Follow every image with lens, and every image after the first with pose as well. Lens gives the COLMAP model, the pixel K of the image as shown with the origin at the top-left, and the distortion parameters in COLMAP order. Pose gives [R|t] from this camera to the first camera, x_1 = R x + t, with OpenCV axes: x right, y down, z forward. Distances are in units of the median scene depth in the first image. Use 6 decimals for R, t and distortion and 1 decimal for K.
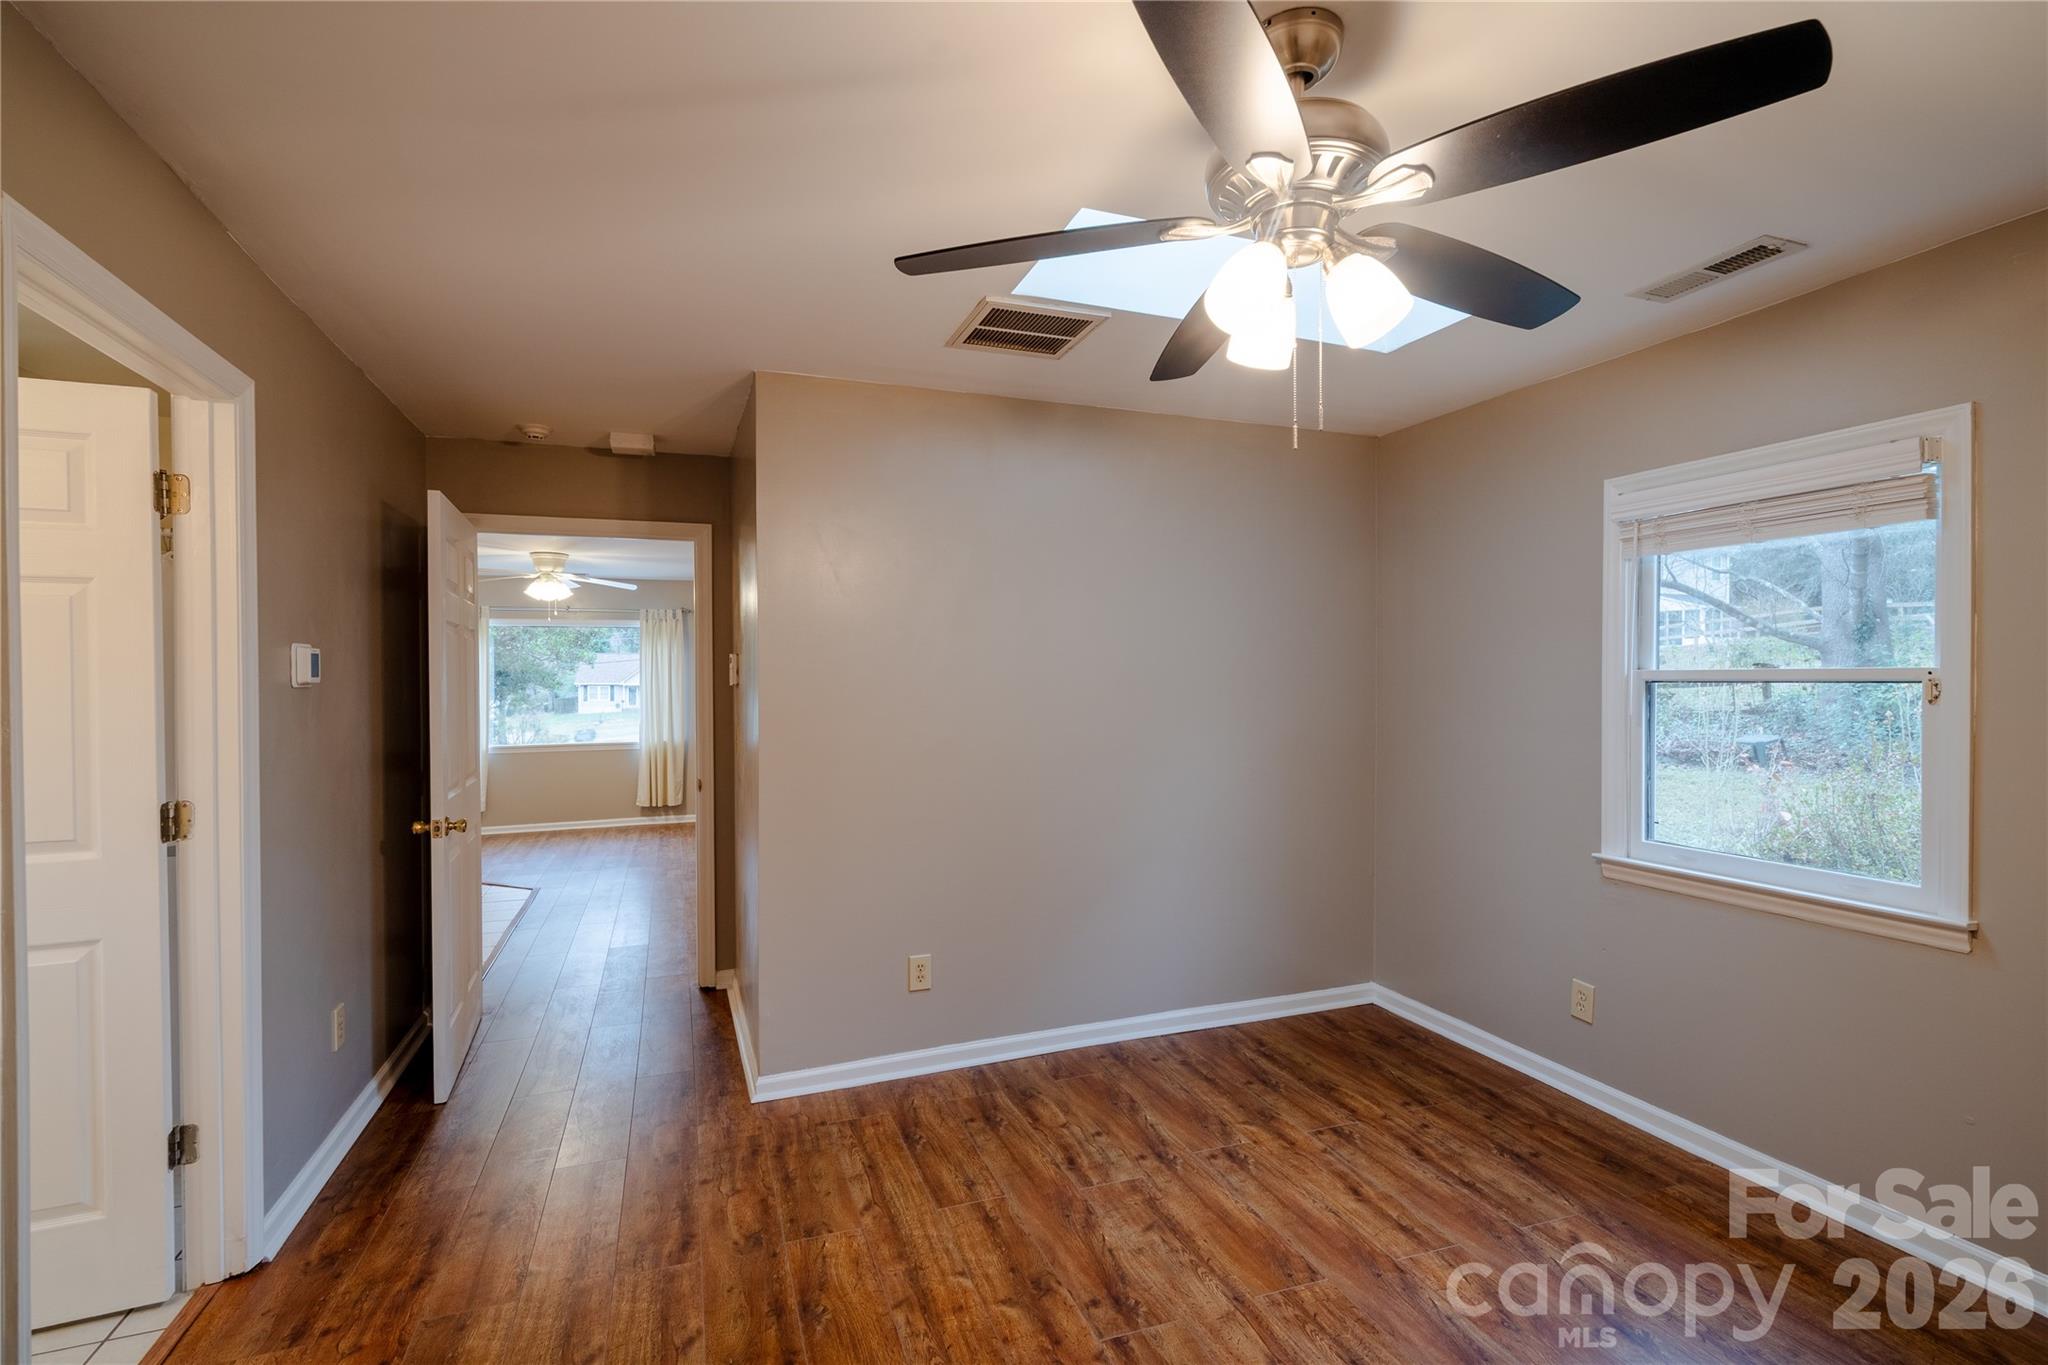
lens RADIAL K [[949.6, 0, 1020.5], [0, 949.6, 688.8], [0, 0, 1]] dist [0.003011, -0.002455]
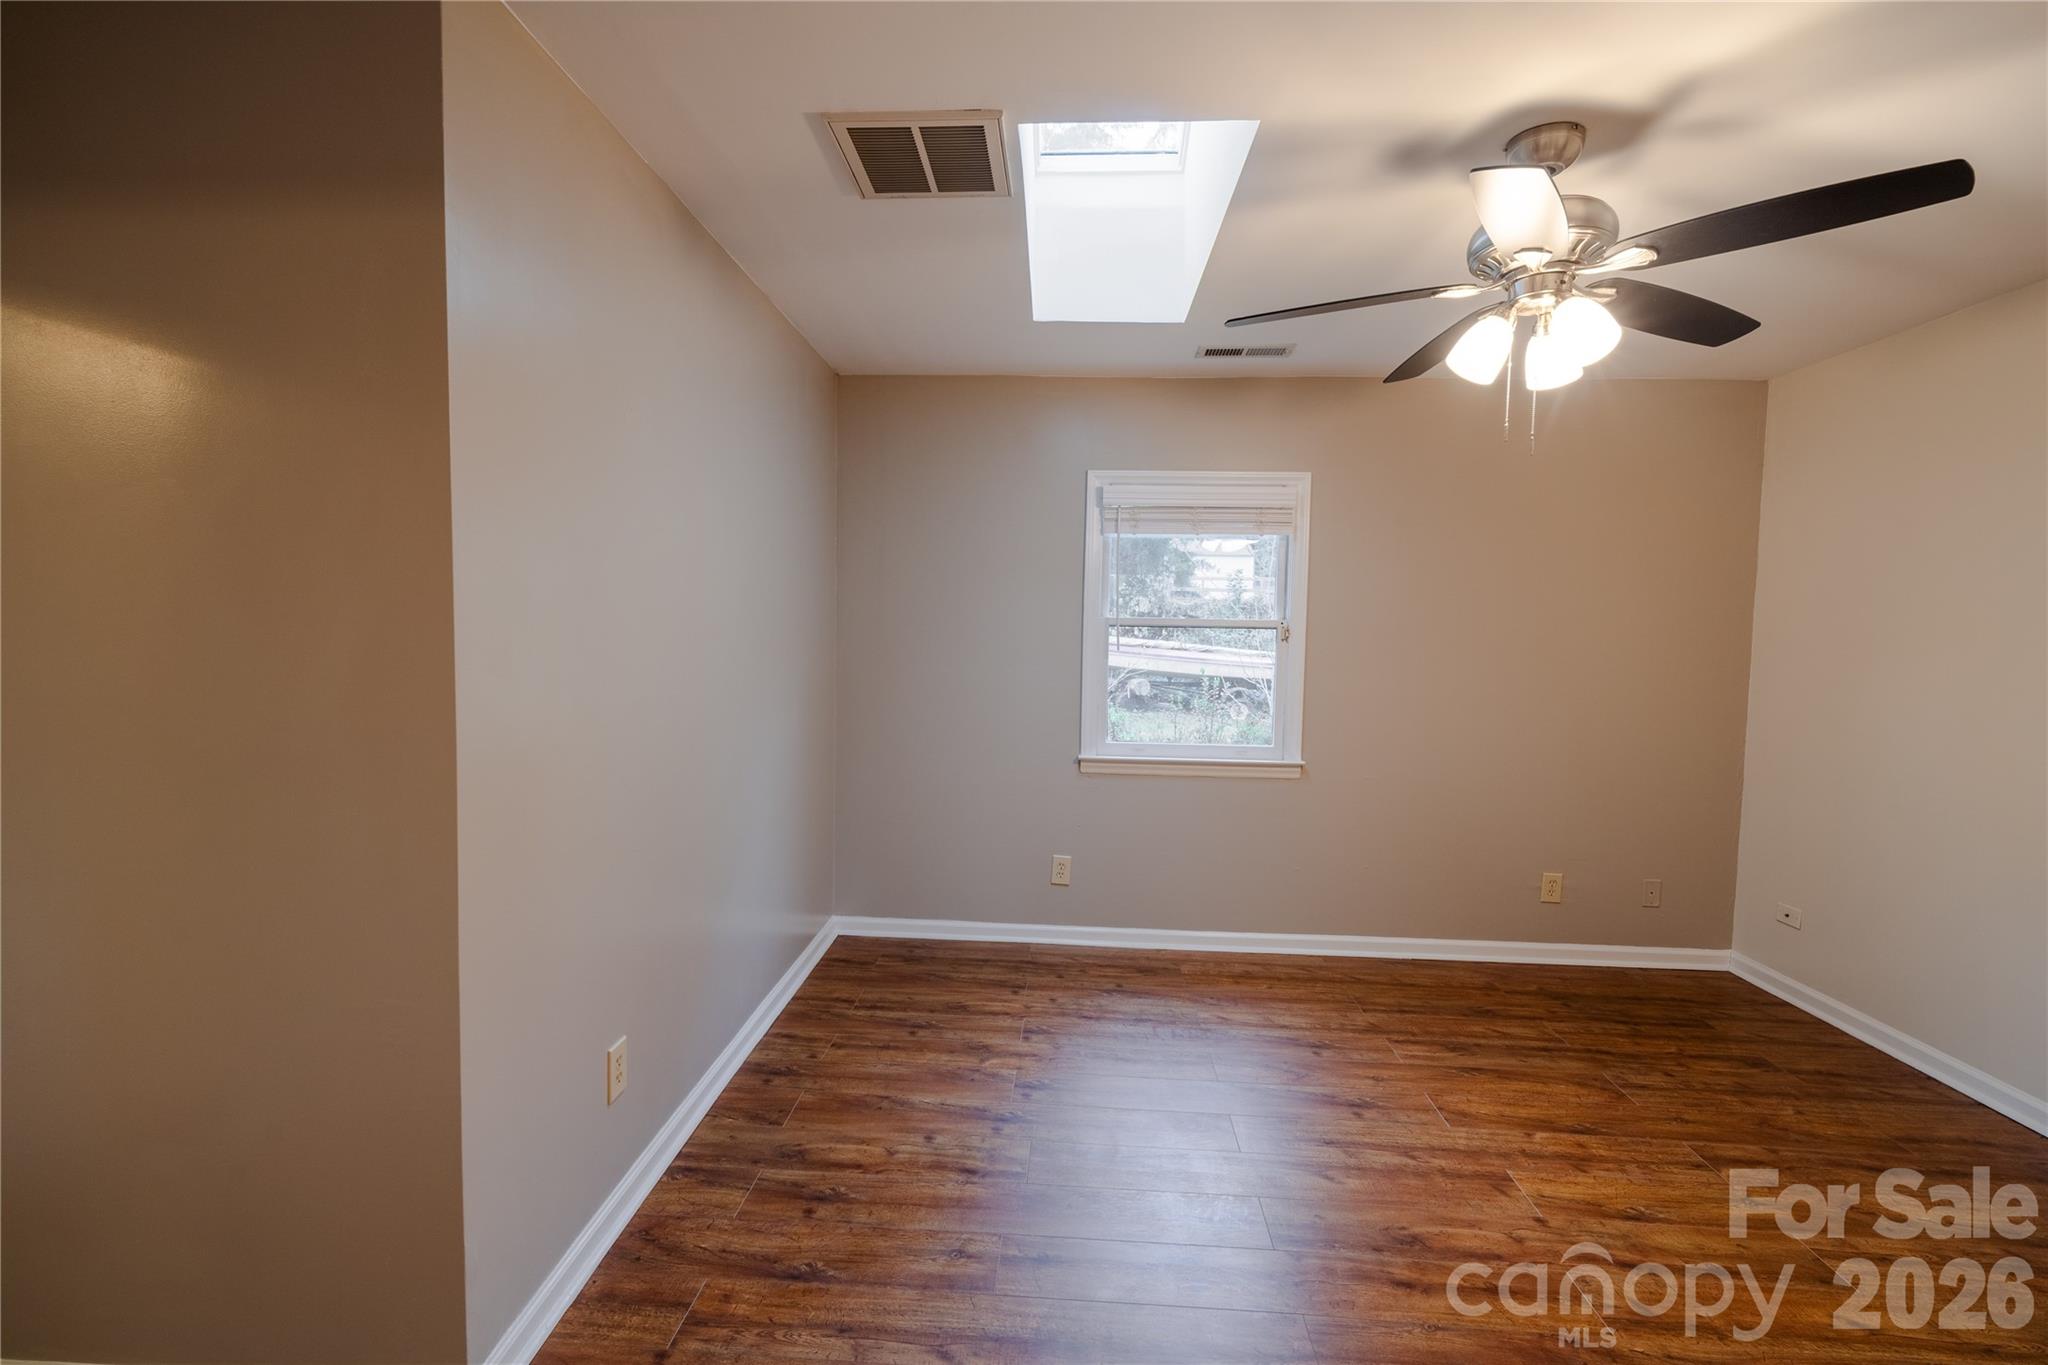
lens RADIAL K [[949.6, 0, 1020.5], [0, 949.6, 688.8], [0, 0, 1]] dist [0.003011, -0.002455]
pose [[0.395012, -0.049561, 0.917338, -0.630017], [-0.013550, 0.998121, 0.059760, 0.003328], [-0.918576, -0.036036, 0.393598, 0.563425]]
